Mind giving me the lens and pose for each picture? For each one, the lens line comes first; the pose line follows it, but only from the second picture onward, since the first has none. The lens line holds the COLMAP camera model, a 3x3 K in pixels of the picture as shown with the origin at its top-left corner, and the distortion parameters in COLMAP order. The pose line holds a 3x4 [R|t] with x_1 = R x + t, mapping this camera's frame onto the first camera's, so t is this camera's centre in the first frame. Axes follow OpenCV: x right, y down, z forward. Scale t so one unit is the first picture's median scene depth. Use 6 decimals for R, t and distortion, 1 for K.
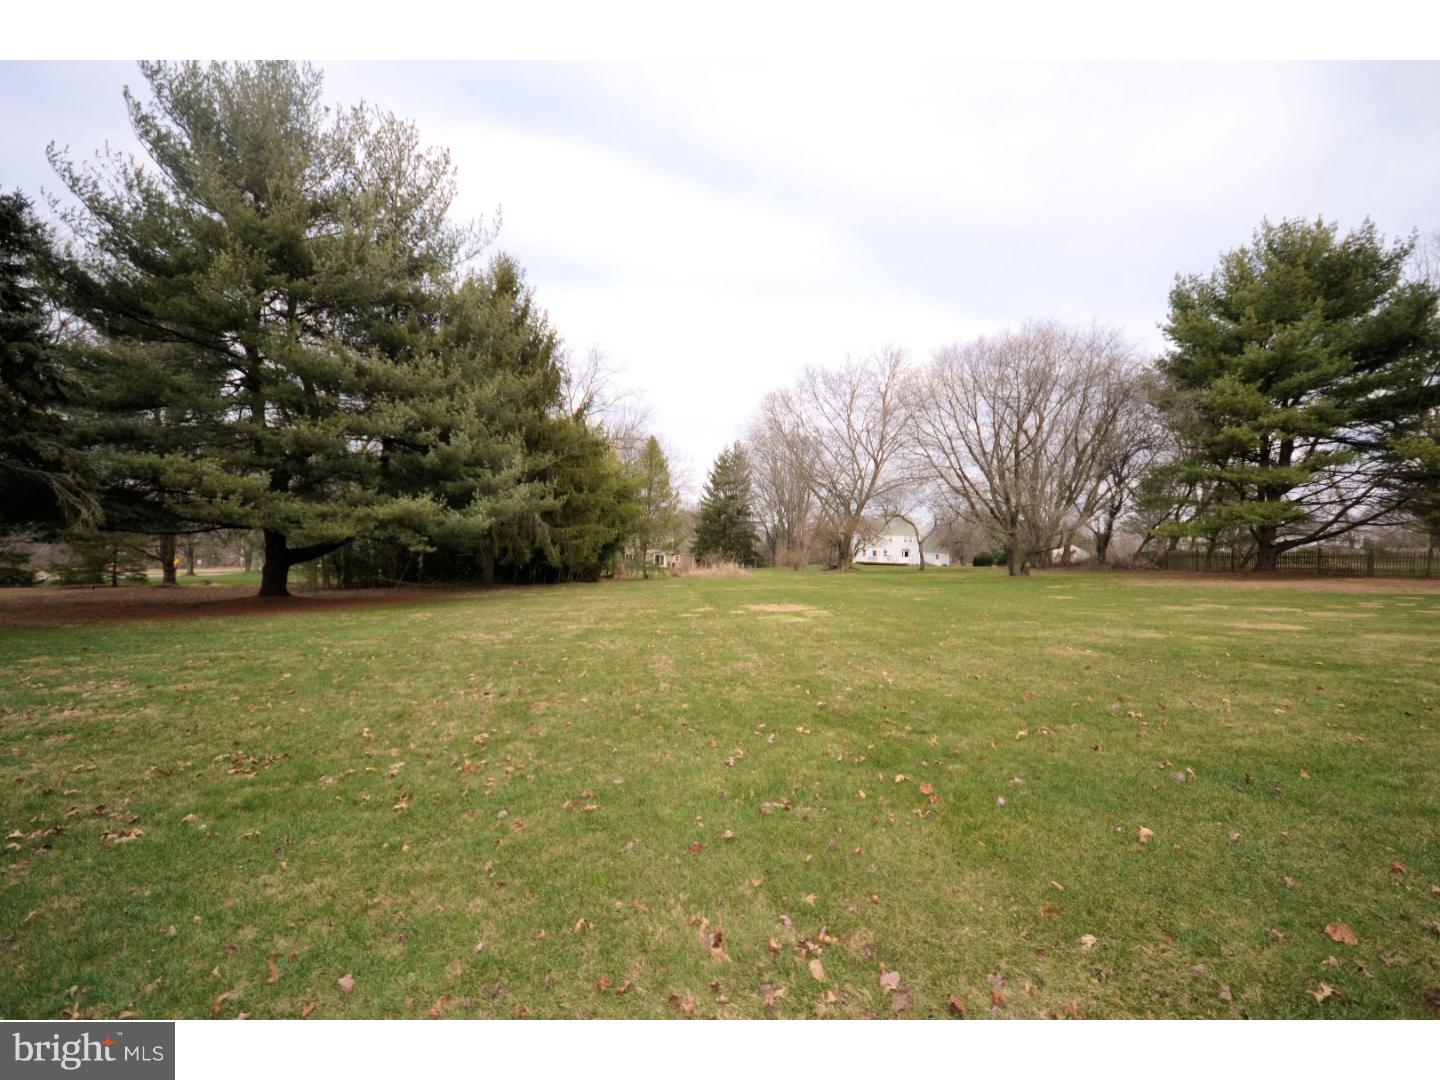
lens RADIAL K [[658.2, 0, 720.0], [0, 658.2, 540.0], [0, 0, 1]] dist [0.024771, -0.018154]
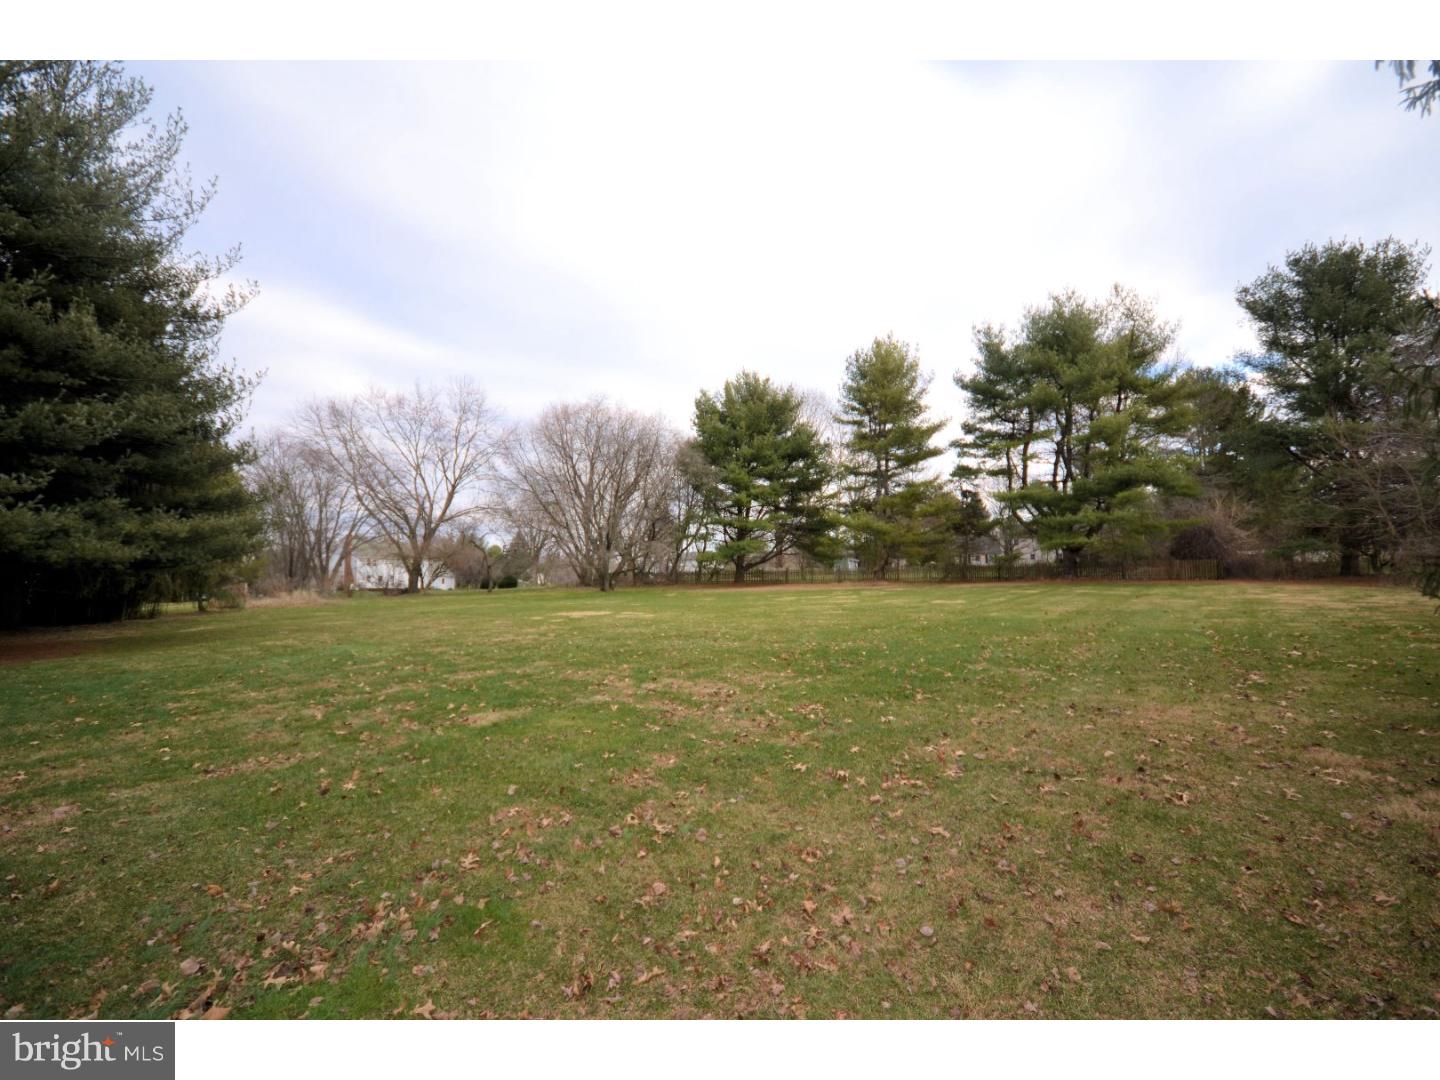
lens RADIAL K [[658.2, 0, 720.0], [0, 658.2, 540.0], [0, 0, 1]] dist [0.024771, -0.018154]
pose [[0.717146, 0.031721, 0.696201, -0.340309], [-0.000497, 0.998987, -0.045005, 0.017294], [-0.696923, 0.031929, 0.716435, -0.121723]]
